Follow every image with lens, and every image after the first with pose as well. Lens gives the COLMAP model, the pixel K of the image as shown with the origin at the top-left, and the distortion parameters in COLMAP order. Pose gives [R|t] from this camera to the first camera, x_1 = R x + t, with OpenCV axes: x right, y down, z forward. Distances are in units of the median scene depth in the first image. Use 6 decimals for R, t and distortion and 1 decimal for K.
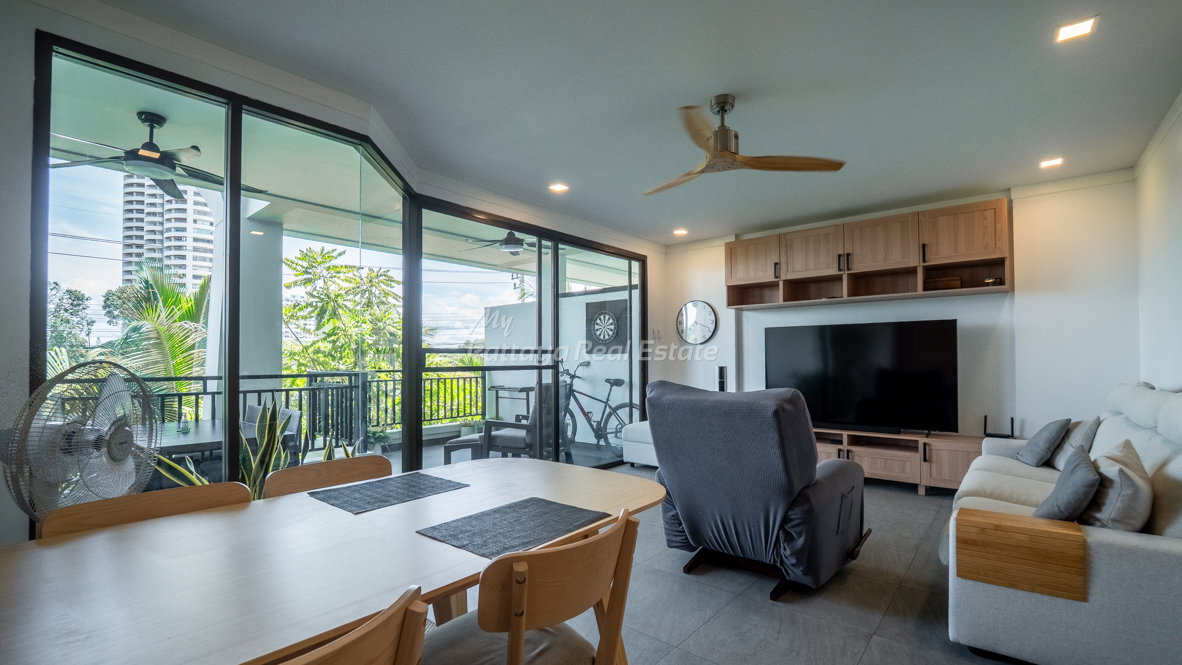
lens RADIAL K [[512.4, 0, 593.6], [0, 512.4, 355.2], [0, 0, 1]] dist [-0.021647, -0.000232]
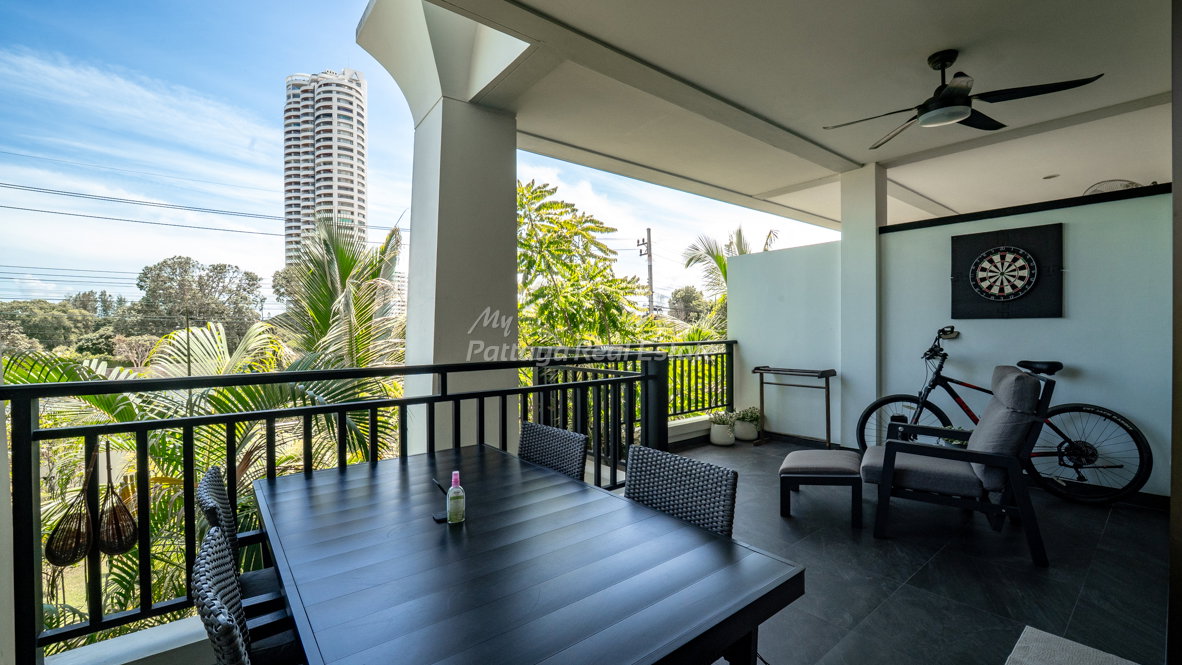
lens RADIAL K [[498.2, 0, 591.0], [0, 498.2, 332.5], [0, 0, 1]] dist [-0.017922, -0.000045]
pose [[0.979492, -0.007547, -0.201341, -0.302481], [0.011142, 0.999798, 0.016724, -0.001229], [0.201174, -0.018625, 0.979379, 0.305381]]
